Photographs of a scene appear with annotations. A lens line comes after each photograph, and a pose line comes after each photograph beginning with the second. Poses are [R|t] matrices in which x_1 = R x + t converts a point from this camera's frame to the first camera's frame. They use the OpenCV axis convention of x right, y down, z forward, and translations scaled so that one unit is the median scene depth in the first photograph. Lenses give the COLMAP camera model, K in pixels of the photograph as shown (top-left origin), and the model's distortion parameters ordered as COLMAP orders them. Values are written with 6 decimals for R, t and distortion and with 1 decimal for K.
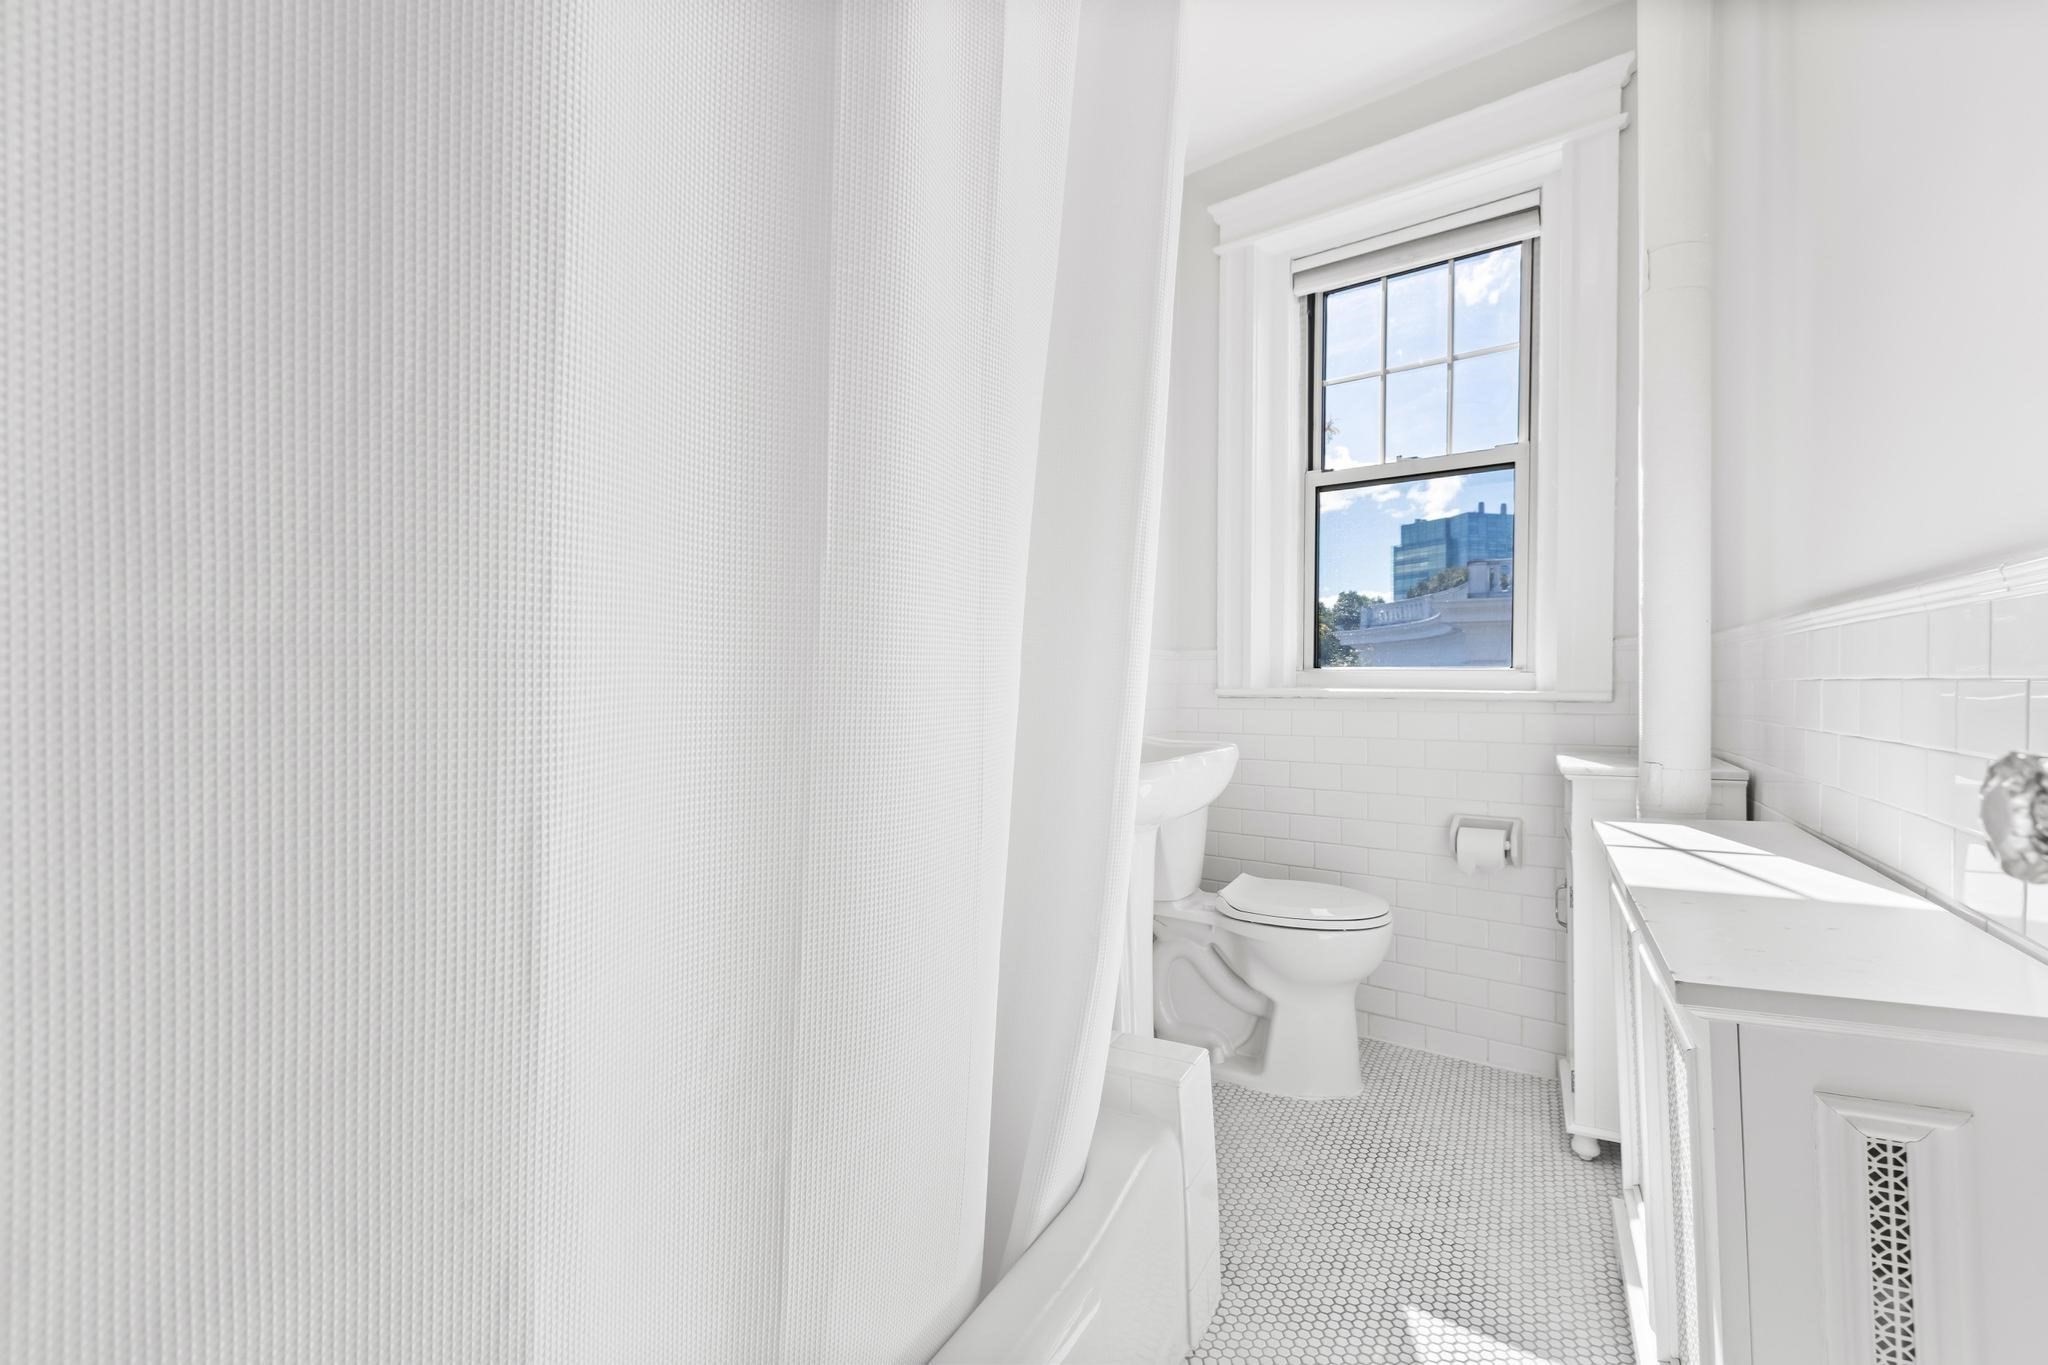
lens RADIAL K [[918.9, 0, 1024.2], [0, 918.9, 677.9], [0, 0, 1]] dist [0.002213, -0.000512]
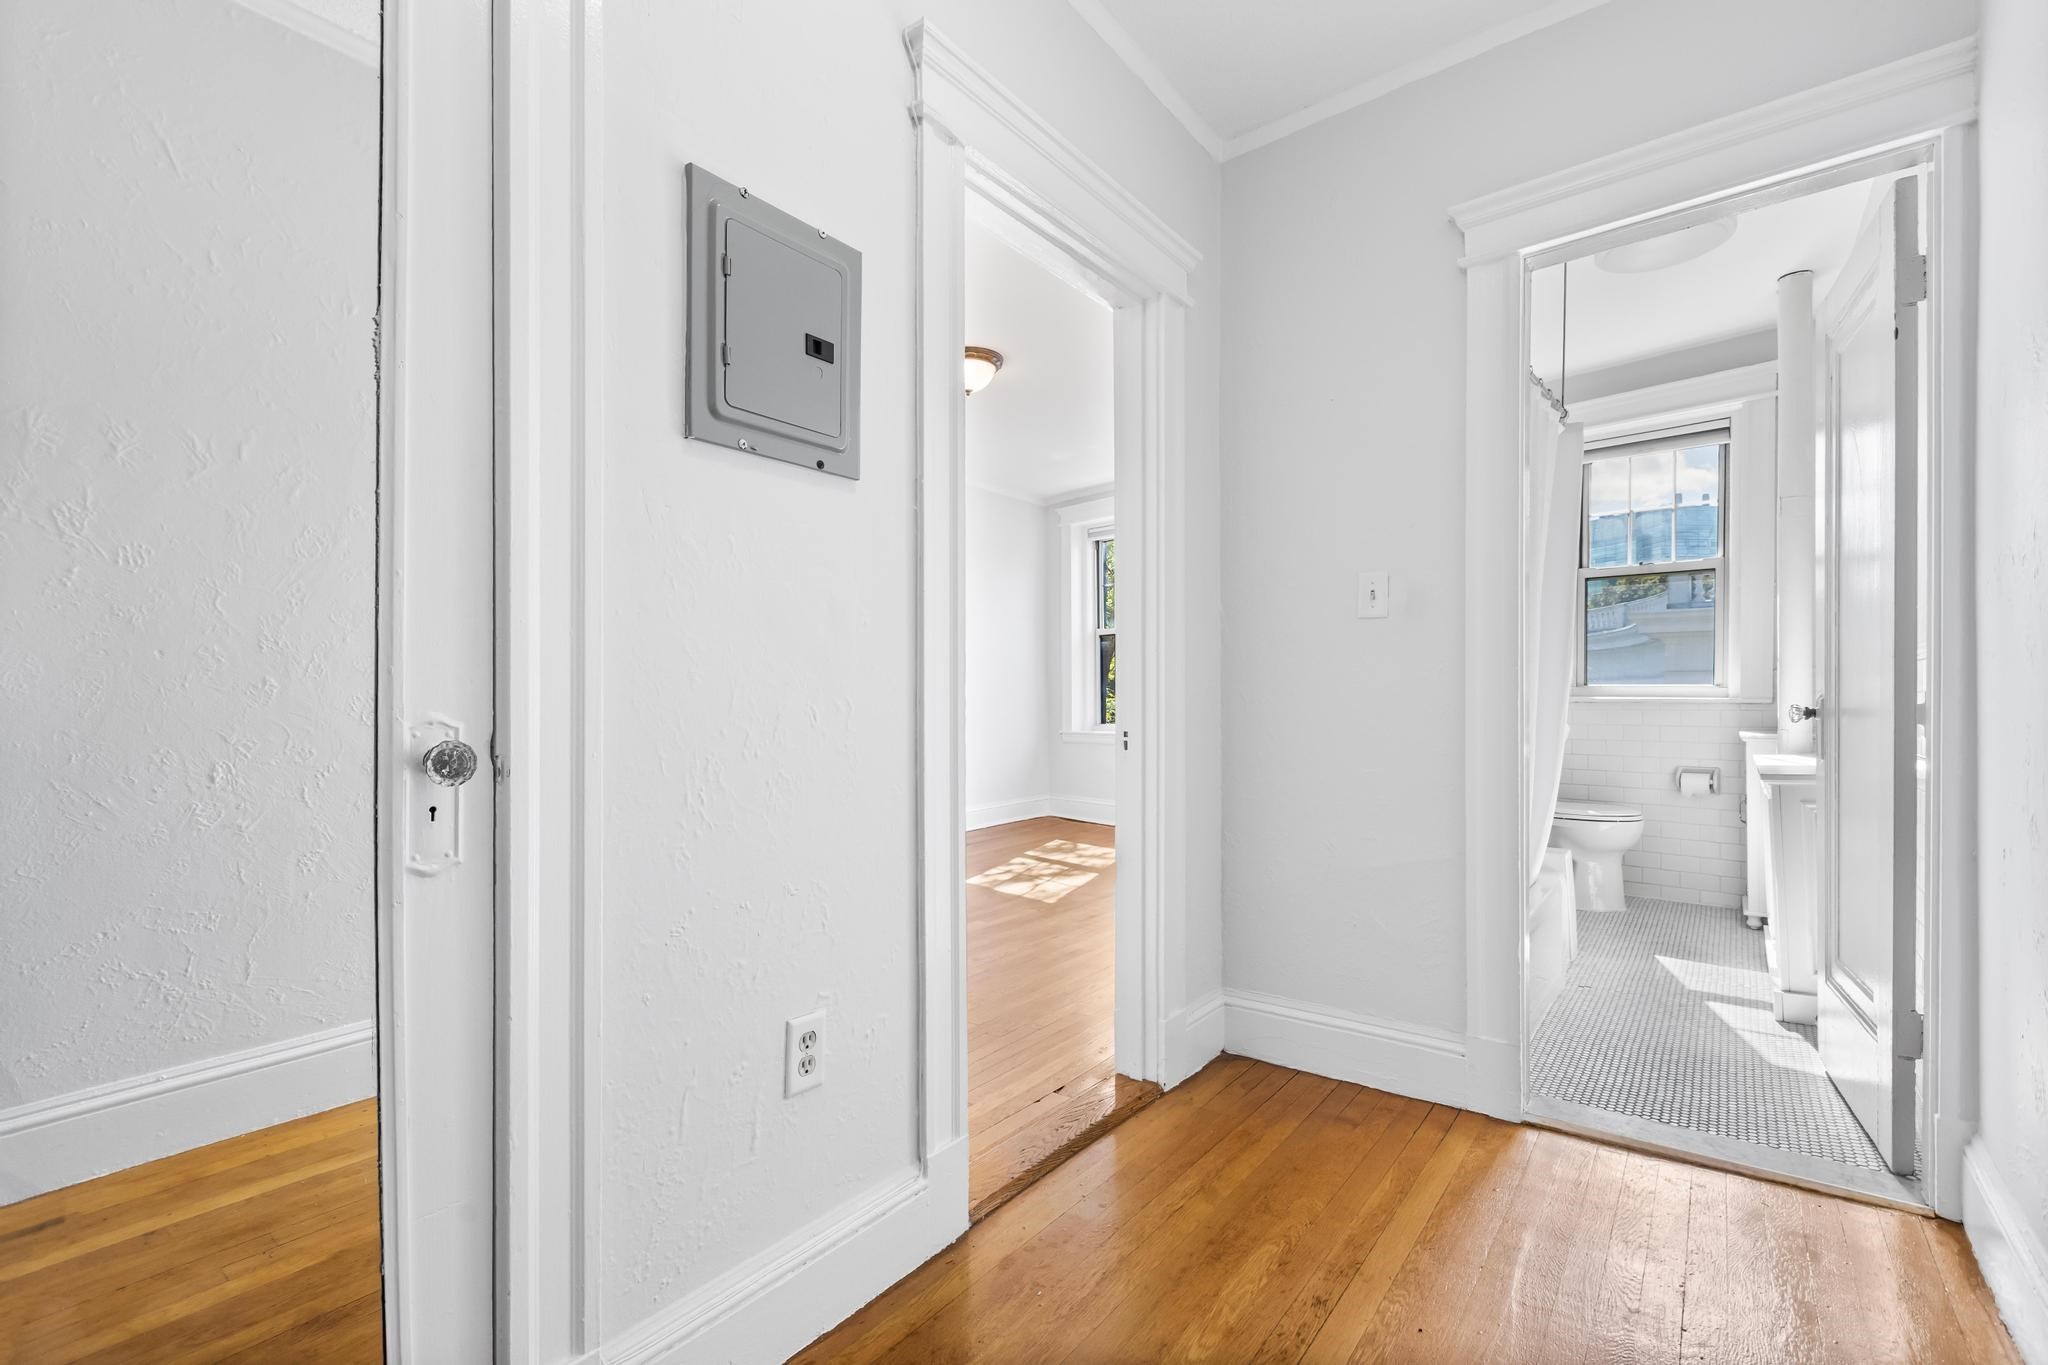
lens RADIAL K [[918.9, 0, 1024.1], [0, 918.9, 698.4], [0, 0, 1]] dist [0.002213, -0.000512]
pose [[0.987530, -0.007073, -0.157273, -0.445774], [0.008049, 0.999952, 0.005565, -0.004153], [0.157226, -0.006761, 0.987539, -0.850738]]
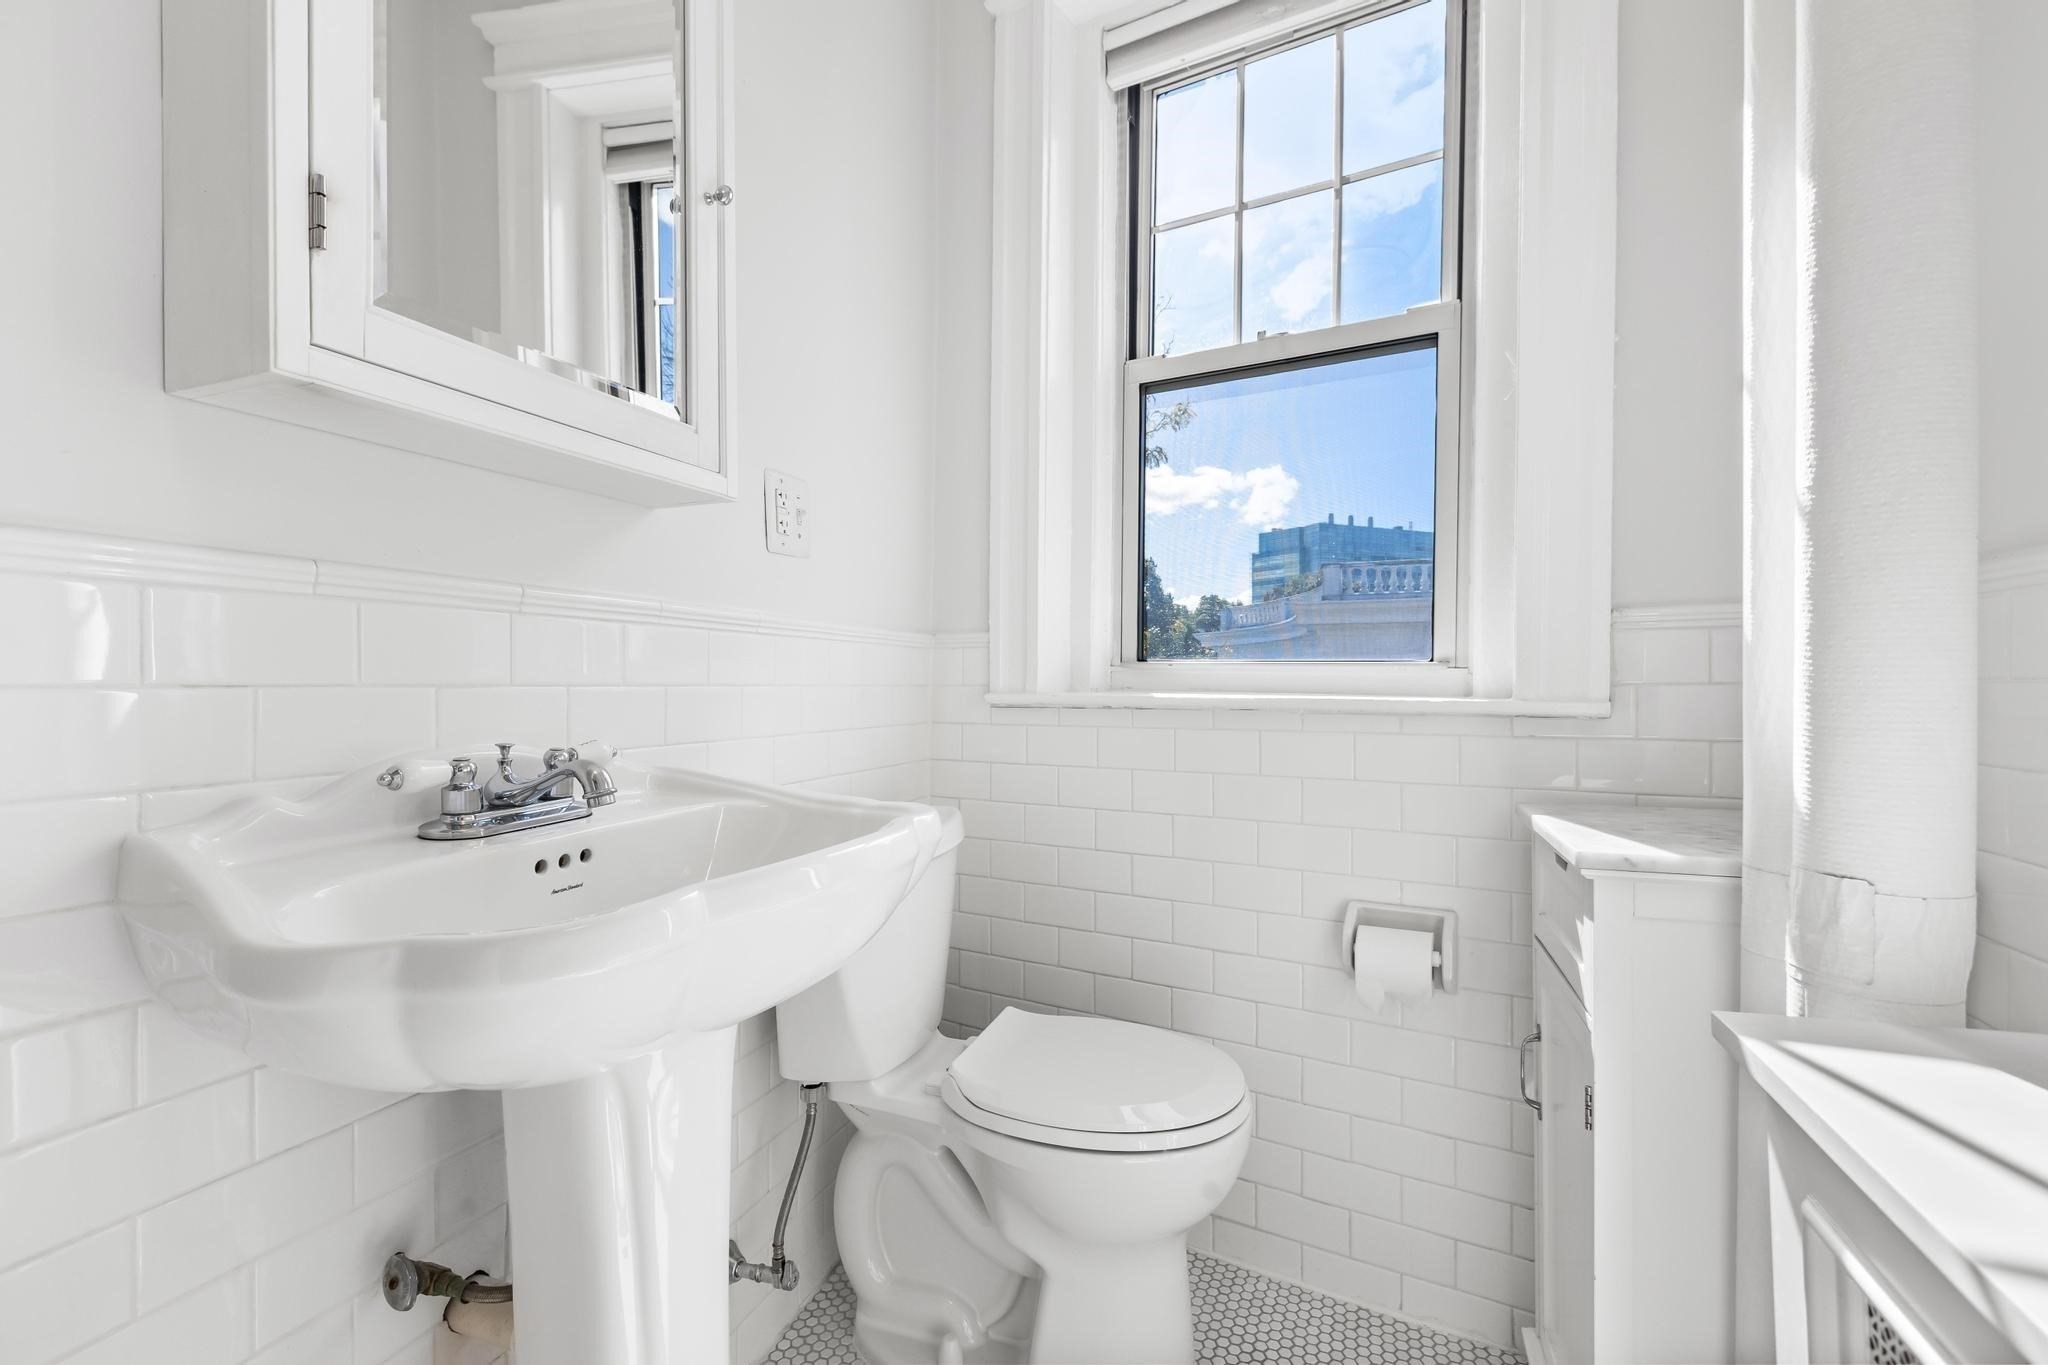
lens RADIAL K [[918.9, 0, 1024.4], [0, 918.9, 681.1], [0, 0, 1]] dist [0.002213, -0.000512]
pose [[0.990277, 0.000995, 0.139107, 0.151545], [-0.001322, 0.999997, 0.002255, 0.001884], [-0.139105, -0.002417, 0.990275, 0.379471]]
